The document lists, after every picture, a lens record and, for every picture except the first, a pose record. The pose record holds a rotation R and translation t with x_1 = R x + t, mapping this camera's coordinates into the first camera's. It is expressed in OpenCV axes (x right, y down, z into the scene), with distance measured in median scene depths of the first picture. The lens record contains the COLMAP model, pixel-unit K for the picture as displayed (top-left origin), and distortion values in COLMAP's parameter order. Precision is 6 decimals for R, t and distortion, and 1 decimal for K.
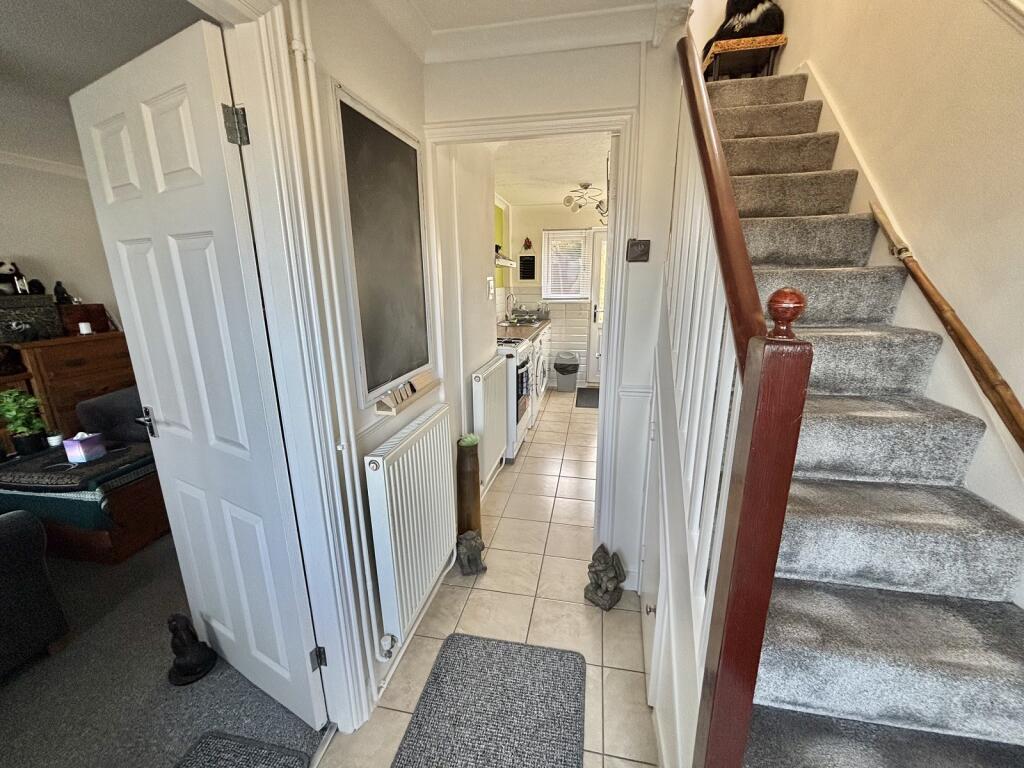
lens RADIAL K [[413.7, 0, 511.7], [0, 413.7, 385.5], [0, 0, 1]] dist [0.000701, -0.000057]
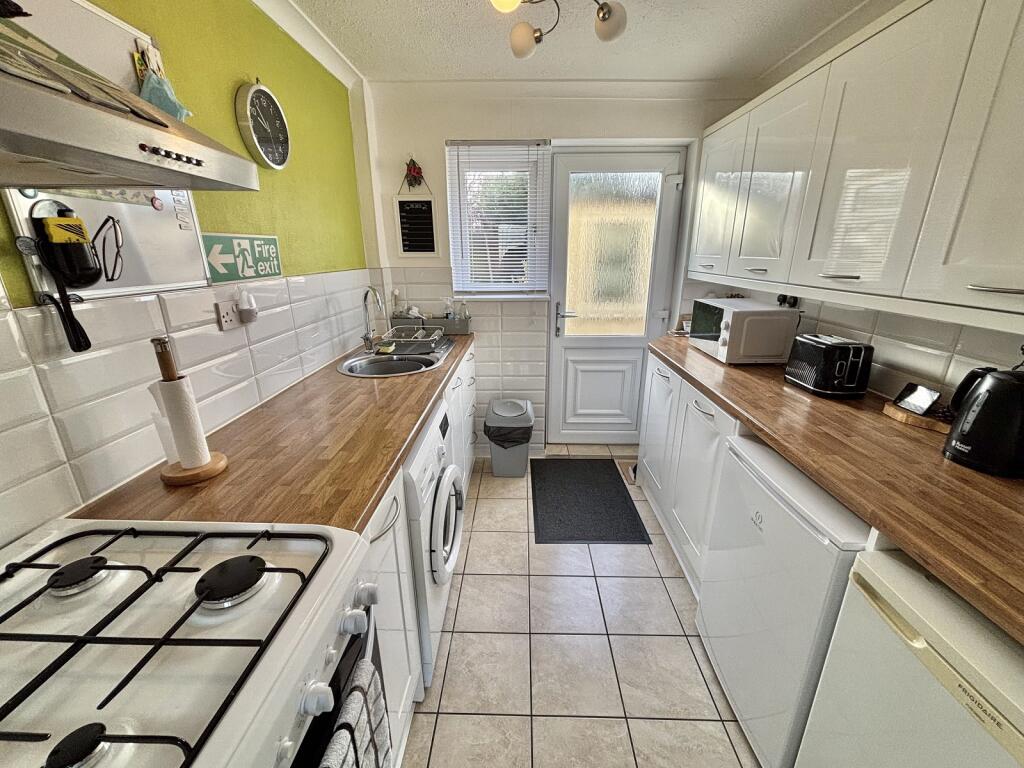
lens RADIAL K [[413.7, 0, 513.6], [0, 413.7, 384.2], [0, 0, 1]] dist [0.000701, -0.000057]
pose [[0.983774, -0.049860, 0.172347, 0.057727], [0.039749, 0.997307, 0.061630, -0.136244], [-0.174956, -0.053780, 0.983106, 0.530437]]
